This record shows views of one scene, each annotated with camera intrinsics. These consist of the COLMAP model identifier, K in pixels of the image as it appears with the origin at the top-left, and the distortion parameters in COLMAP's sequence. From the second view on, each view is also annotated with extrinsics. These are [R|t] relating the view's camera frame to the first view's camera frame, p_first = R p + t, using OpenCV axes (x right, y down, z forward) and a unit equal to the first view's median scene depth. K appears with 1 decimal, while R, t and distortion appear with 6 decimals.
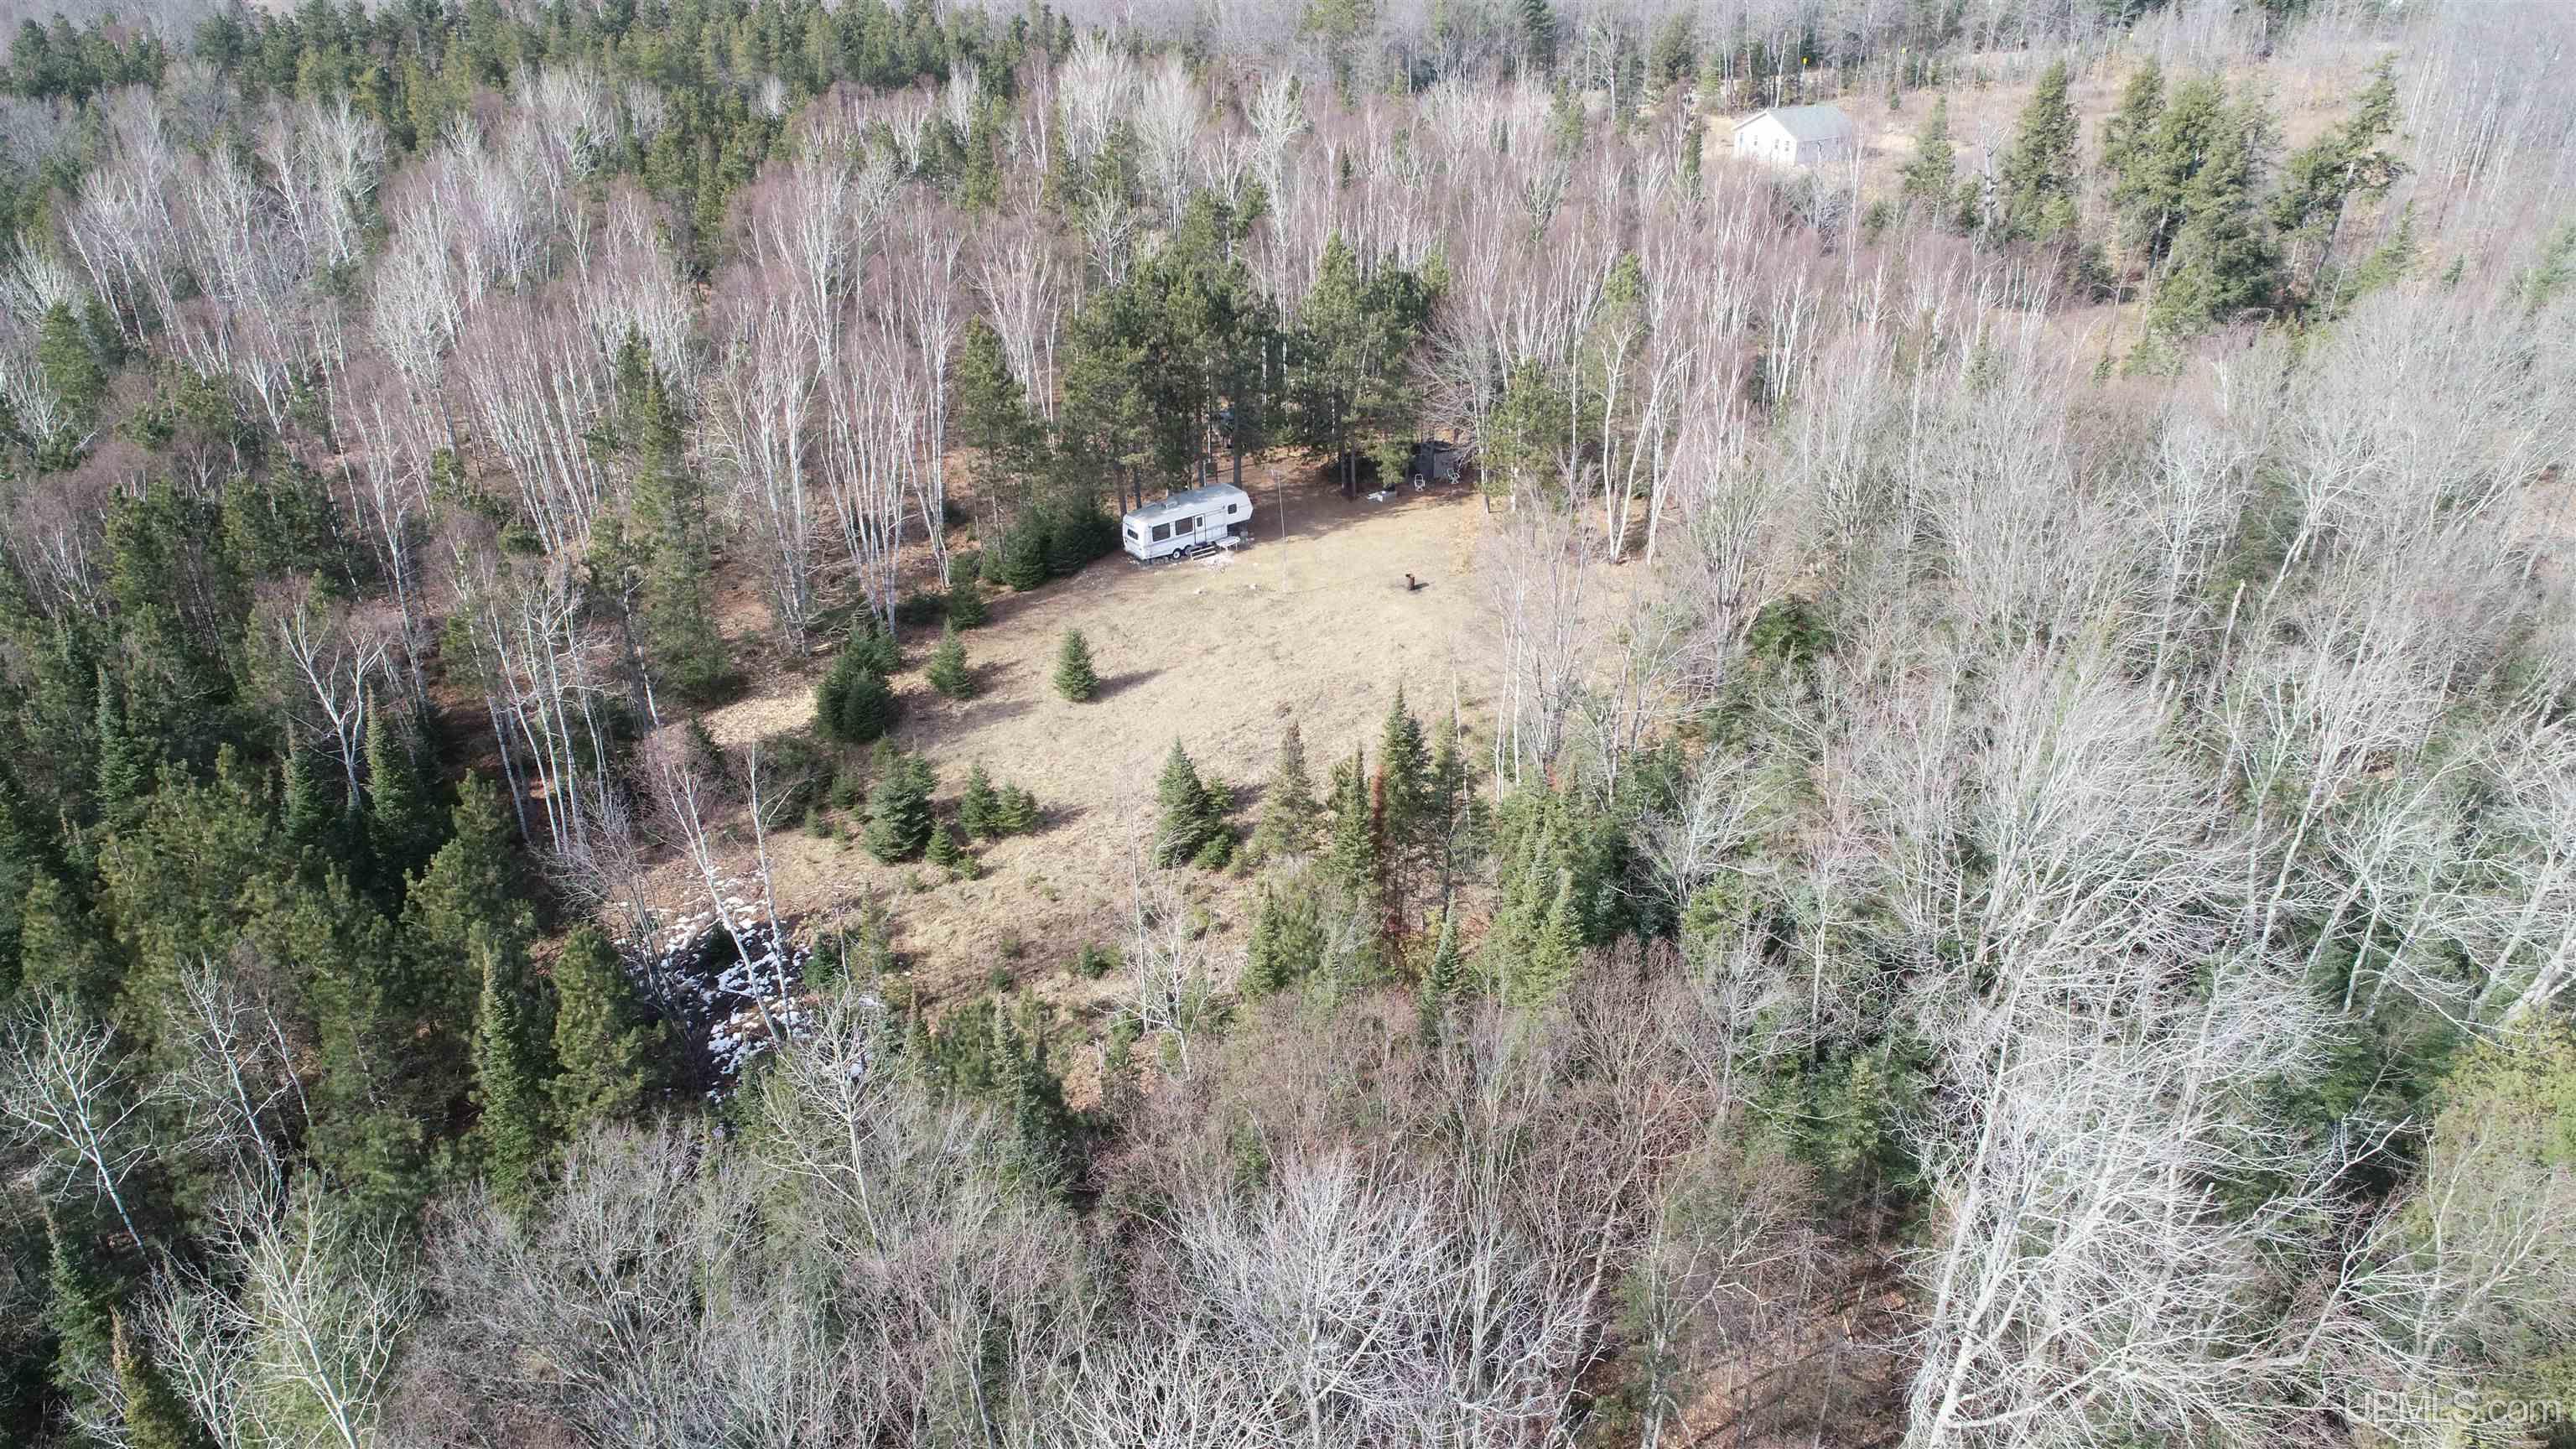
lens RADIAL K [[1717.6, 0, 1288.0], [0, 1717.6, 724.5], [0, 0, 1]] dist [-0.005809, 0.001516]
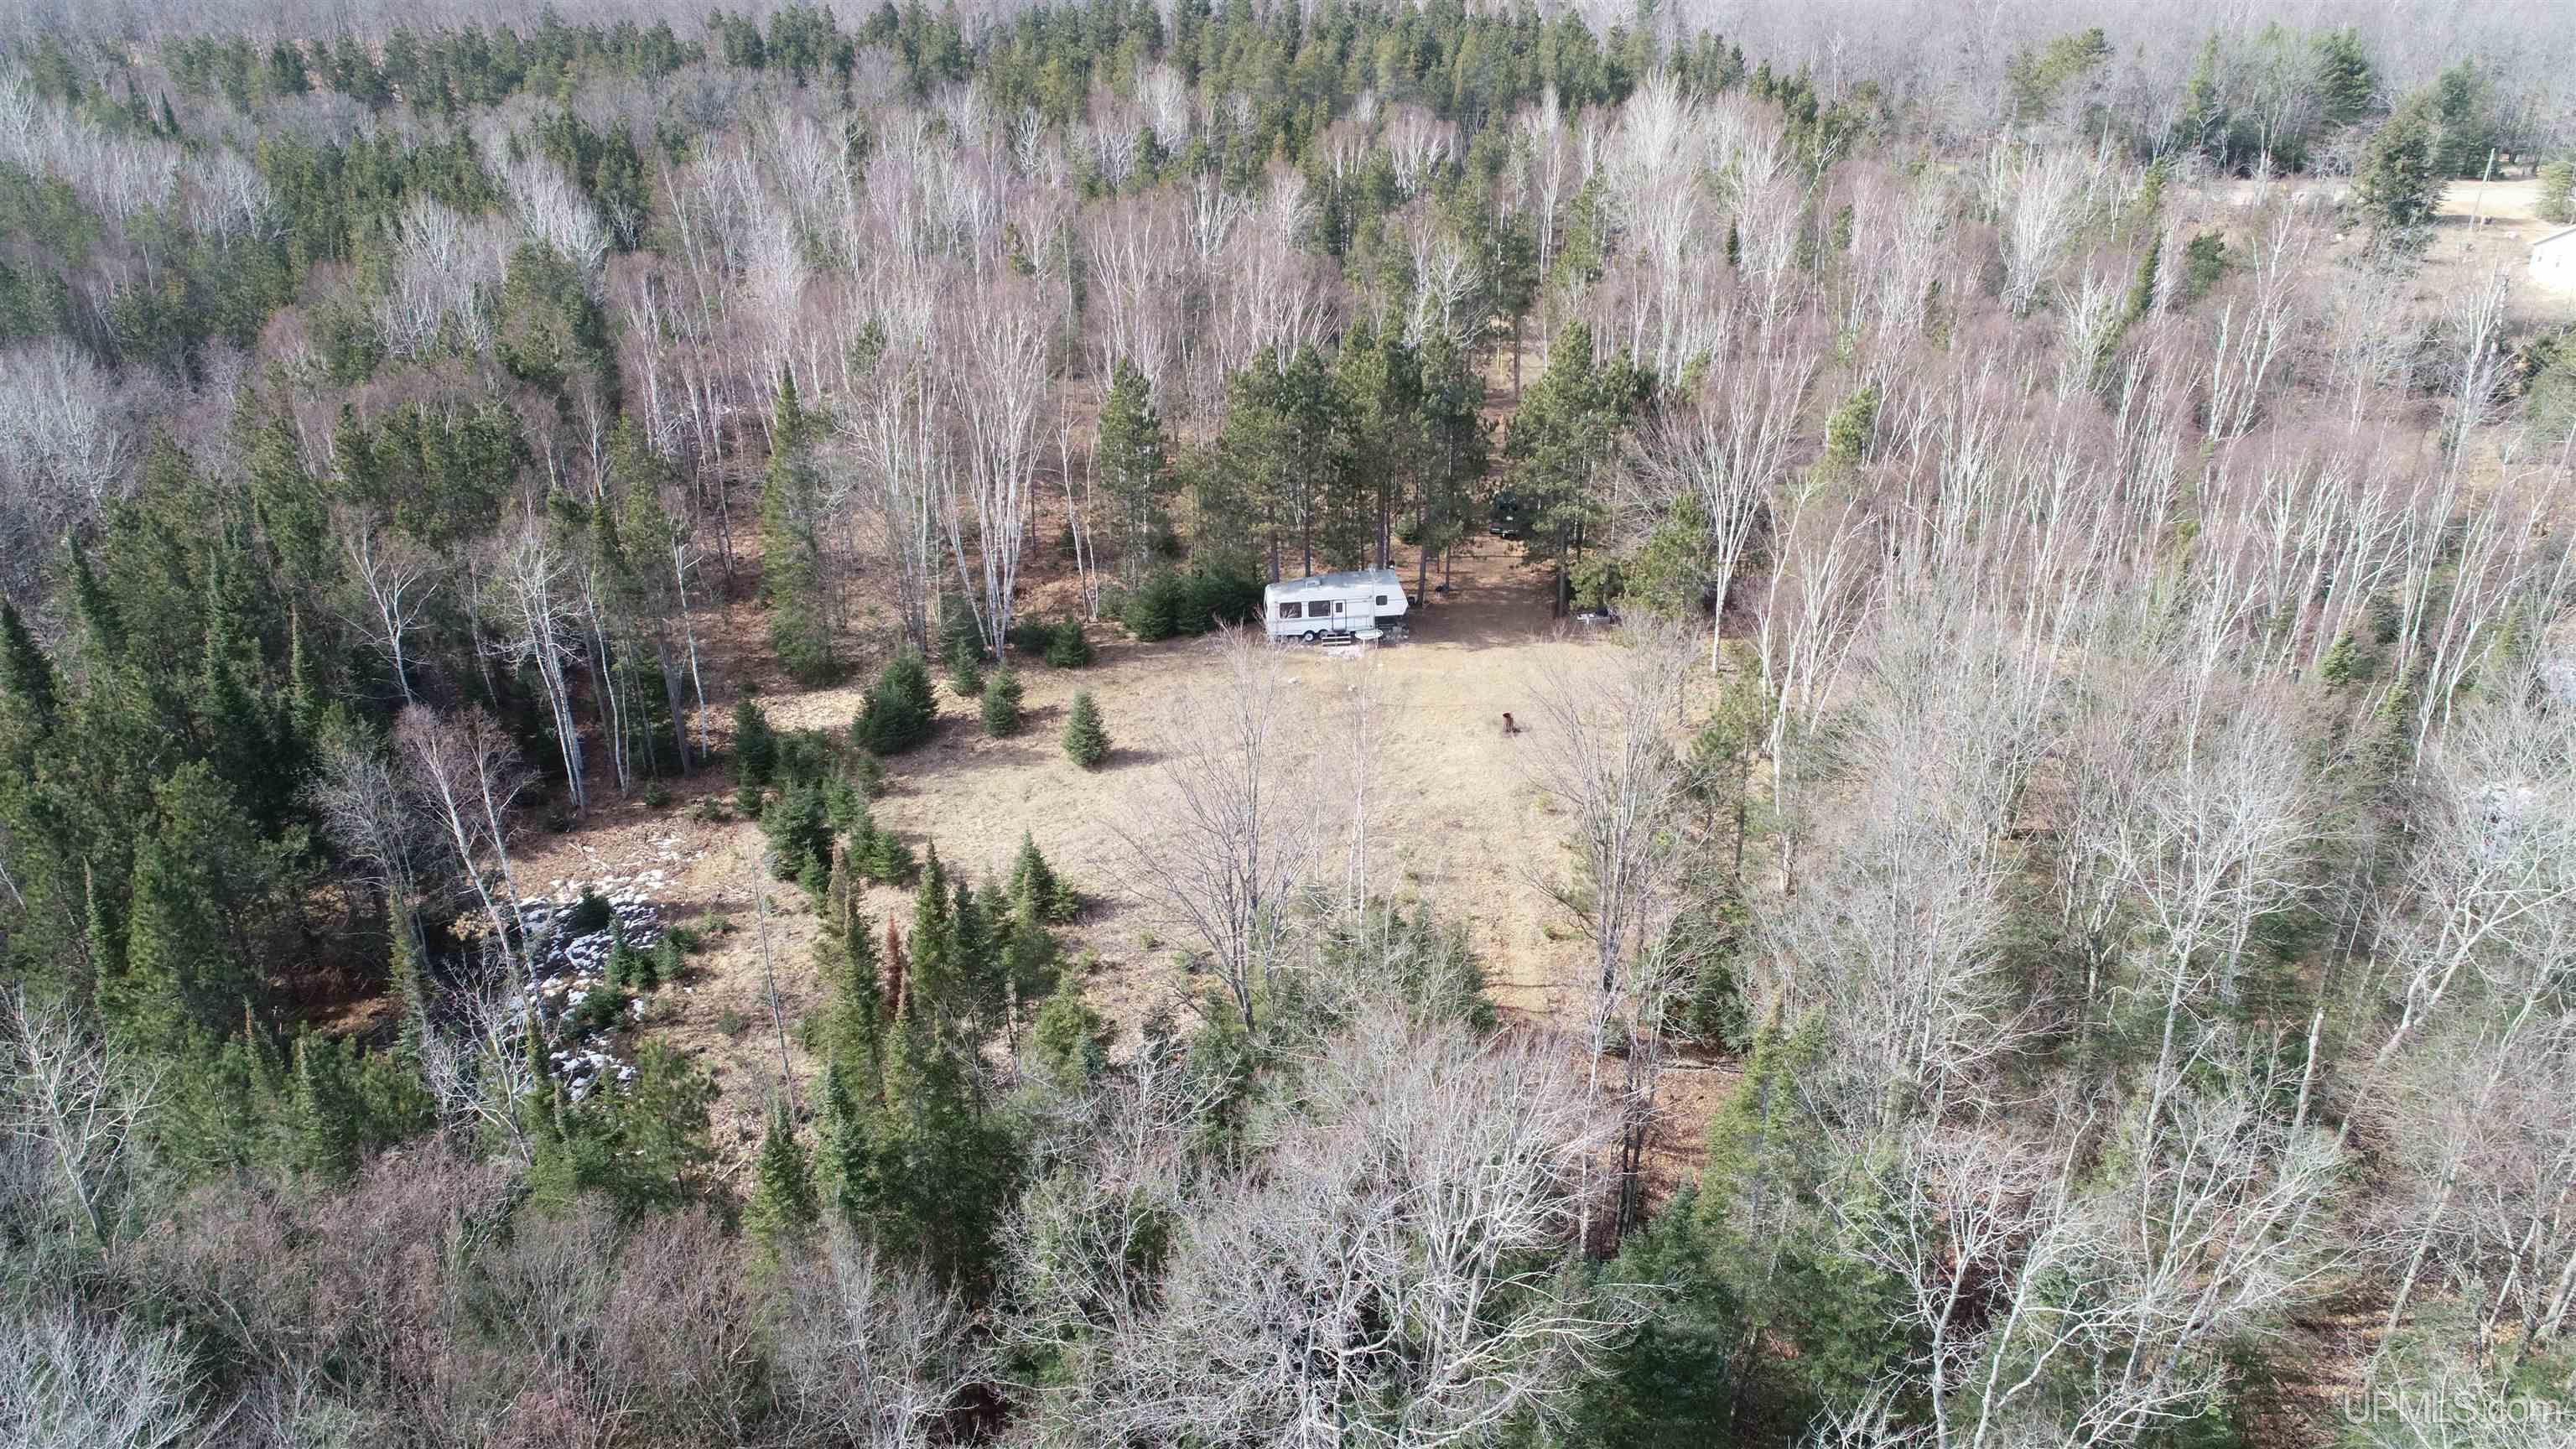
lens RADIAL K [[1717.6, 0, 1288.0], [0, 1717.6, 724.5], [0, 0, 1]] dist [-0.005809, 0.001516]
pose [[0.877805, 0.224091, -0.423368, 0.332436], [-0.228294, 0.972707, 0.041516, -0.089189], [0.421117, 0.060209, 0.905006, 0.154958]]
